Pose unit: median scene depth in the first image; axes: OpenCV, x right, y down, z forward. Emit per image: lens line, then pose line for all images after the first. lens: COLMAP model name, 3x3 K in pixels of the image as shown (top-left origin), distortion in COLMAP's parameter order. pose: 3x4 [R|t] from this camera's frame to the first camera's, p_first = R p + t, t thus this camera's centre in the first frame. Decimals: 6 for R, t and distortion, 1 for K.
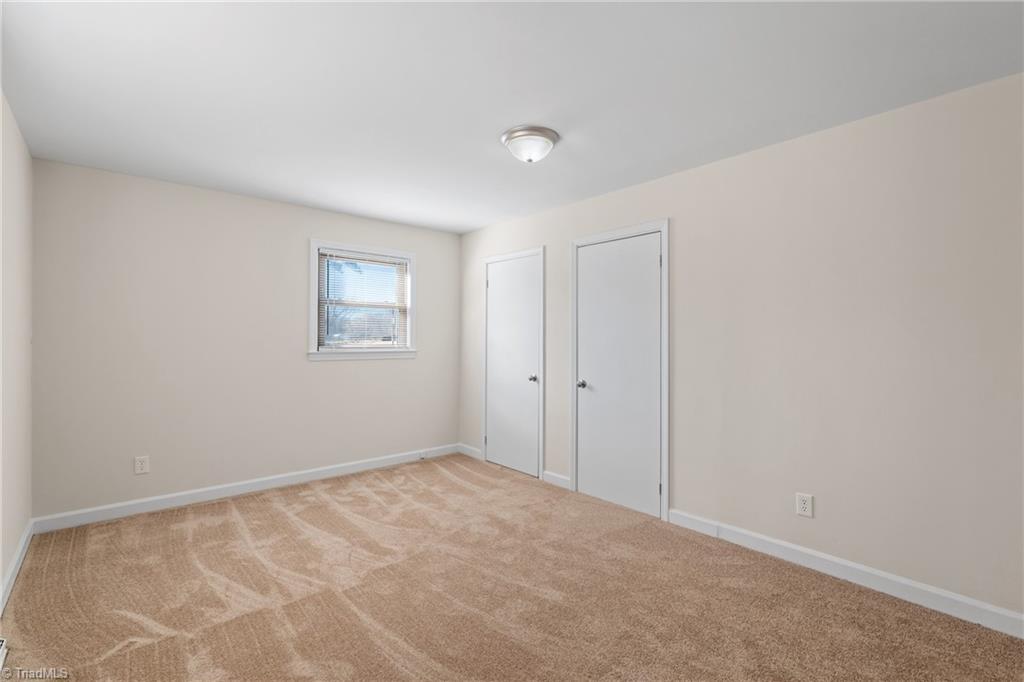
lens RADIAL K [[462.3, 0, 512.0], [0, 462.3, 341.0], [0, 0, 1]] dist [-0.001181, -0.000289]
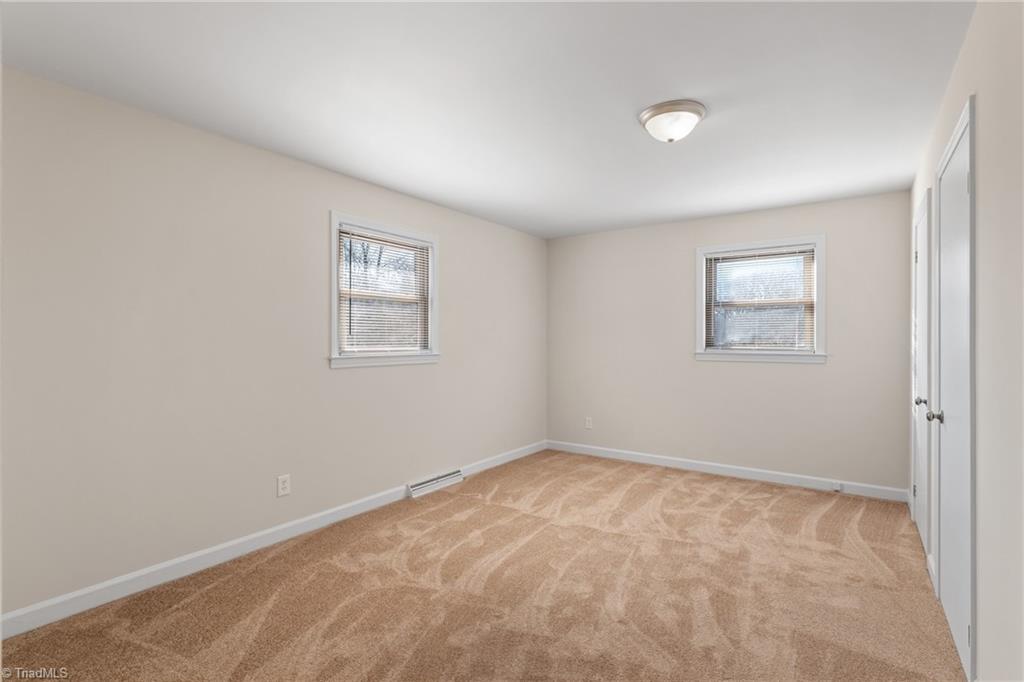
lens RADIAL K [[485.9, 0, 512.0], [0, 485.9, 341.0], [0, 0, 1]] dist [0.001230, 0.000156]
pose [[0.235639, 0.000316, -0.971841, 0.674310], [-0.004845, 0.999988, -0.000850, 0.000382], [0.971829, 0.004908, 0.235637, 0.363392]]
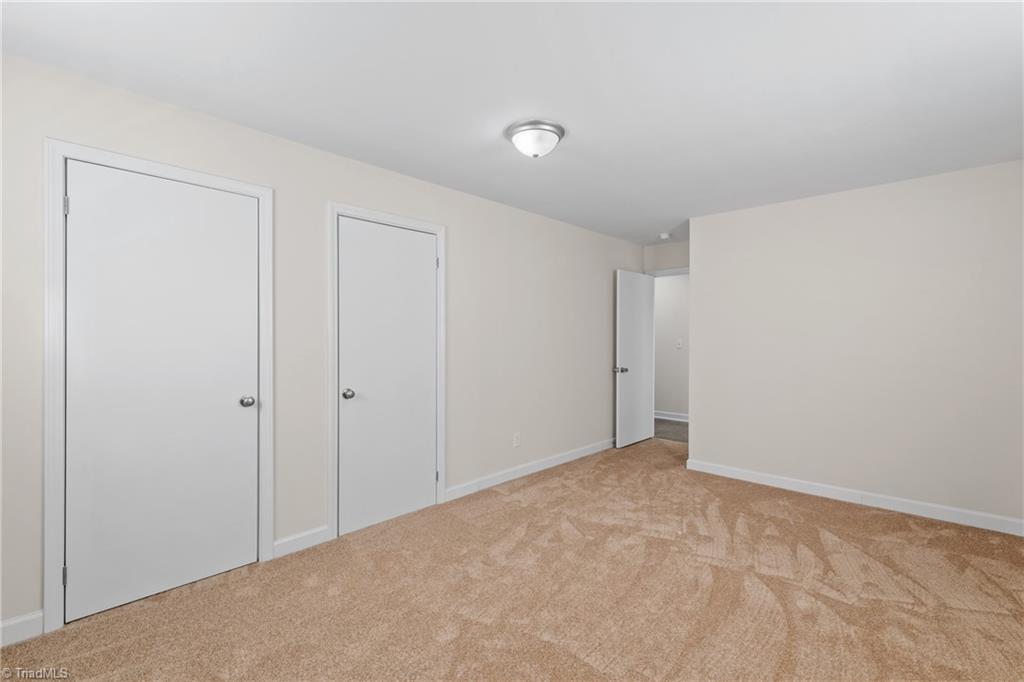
lens RADIAL K [[484.7, 0, 512.0], [0, 484.7, 341.0], [0, 0, 1]] dist [0.000844, 0.000100]
pose [[-0.133881, -0.001534, 0.990996, -0.748954], [0.008816, 0.999957, 0.002739, 0.005897], [-0.990958, 0.009103, -0.133862, 0.900644]]
